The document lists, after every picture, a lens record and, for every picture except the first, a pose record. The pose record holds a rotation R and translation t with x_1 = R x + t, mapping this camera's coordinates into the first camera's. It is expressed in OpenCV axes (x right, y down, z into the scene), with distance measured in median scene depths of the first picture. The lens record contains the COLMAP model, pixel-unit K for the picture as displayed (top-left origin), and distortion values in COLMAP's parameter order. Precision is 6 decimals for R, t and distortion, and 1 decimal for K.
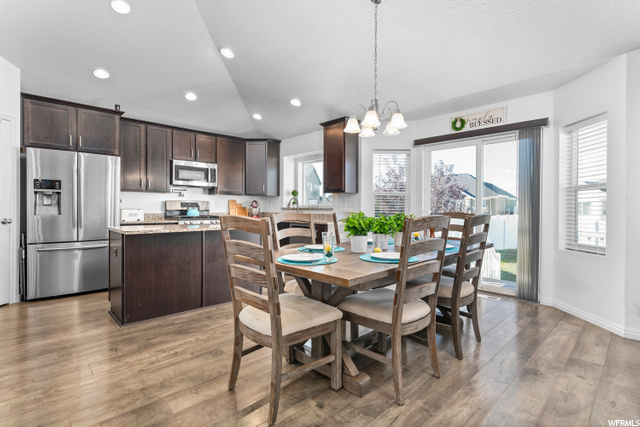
lens RADIAL K [[313.9, 0, 321.5], [0, 313.9, 210.6], [0, 0, 1]] dist [0.004244, 0.000048]
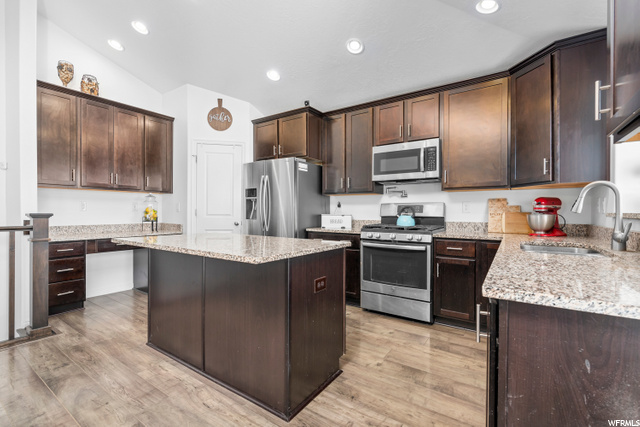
lens RADIAL K [[288.6, 0, 318.4], [0, 288.6, 212.1], [0, 0, 1]] dist [-0.002510, 0.000126]
pose [[0.195464, -0.003736, -0.980704, 0.181287], [-0.011602, 0.999914, -0.006122, -0.007650], [0.980642, 0.012574, 0.195403, 0.876311]]
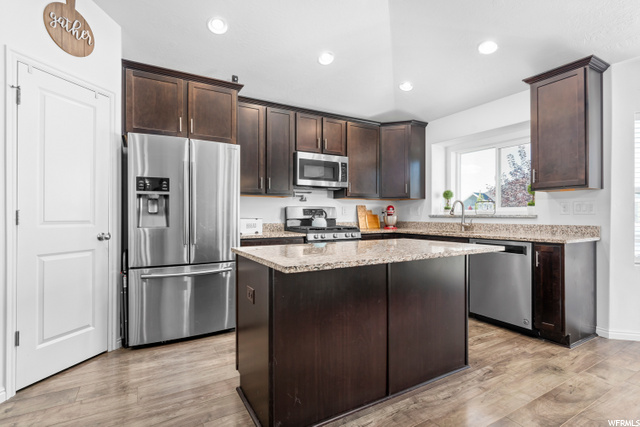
lens RADIAL K [[313.9, 0, 321.0], [0, 313.9, 216.1], [0, 0, 1]] dist [0.004244, 0.000048]
pose [[0.971535, -0.004760, -0.236850, -0.284520], [0.003369, 0.999975, -0.006279, -0.005097], [0.236874, 0.005303, 0.971526, 0.341822]]
